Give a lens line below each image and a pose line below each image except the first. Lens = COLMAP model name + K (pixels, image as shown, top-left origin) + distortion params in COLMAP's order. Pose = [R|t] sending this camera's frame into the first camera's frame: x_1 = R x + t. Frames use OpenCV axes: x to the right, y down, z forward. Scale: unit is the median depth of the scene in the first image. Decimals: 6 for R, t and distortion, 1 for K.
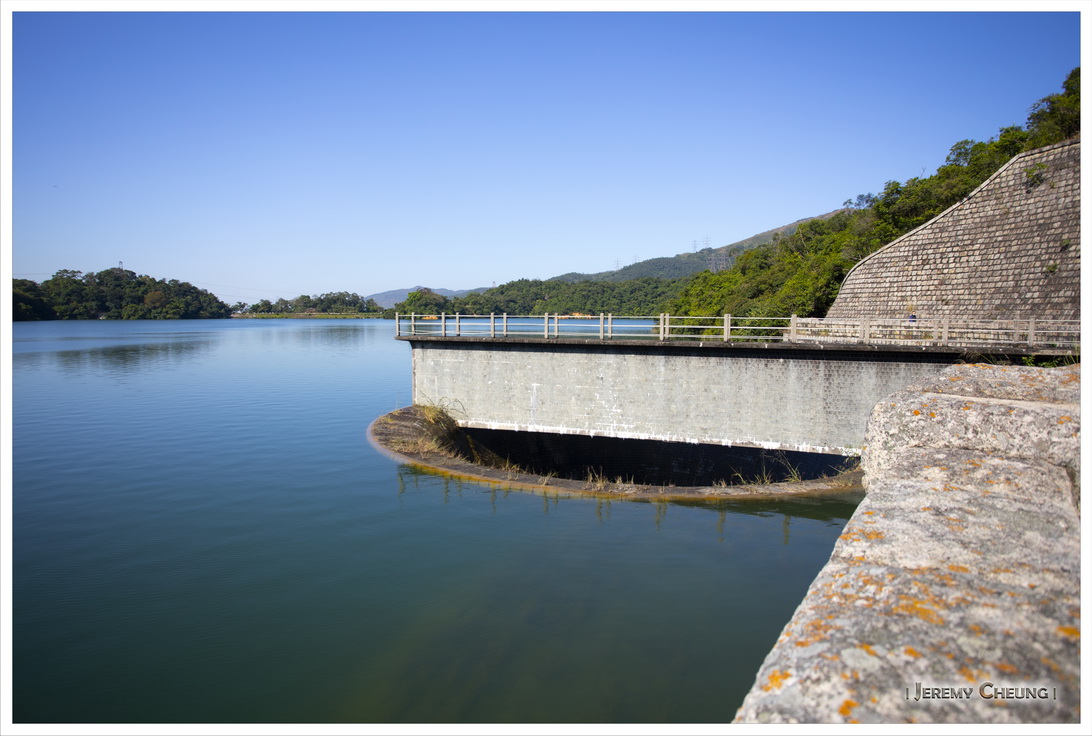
lens RADIAL K [[637.1, 0, 546.0], [0, 637.1, 368.0], [0, 0, 1]] dist [-0.042543, 0.001165]
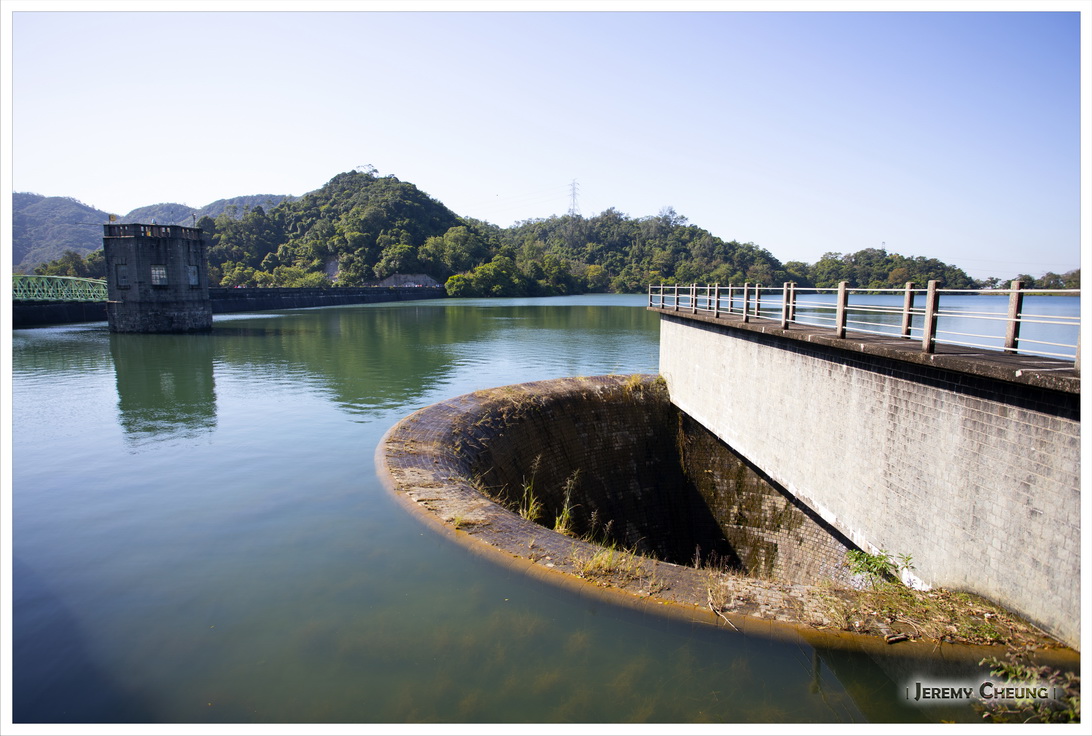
lens RADIAL K [[588.5, 0, 542.1], [0, 588.5, 363.1], [0, 0, 1]] dist [-0.066505, 0.043172]
pose [[0.351887, 0.116524, -0.928761, 0.674797], [-0.079412, 0.992360, 0.094416, -0.038149], [0.932668, 0.040532, 0.358453, 0.529222]]
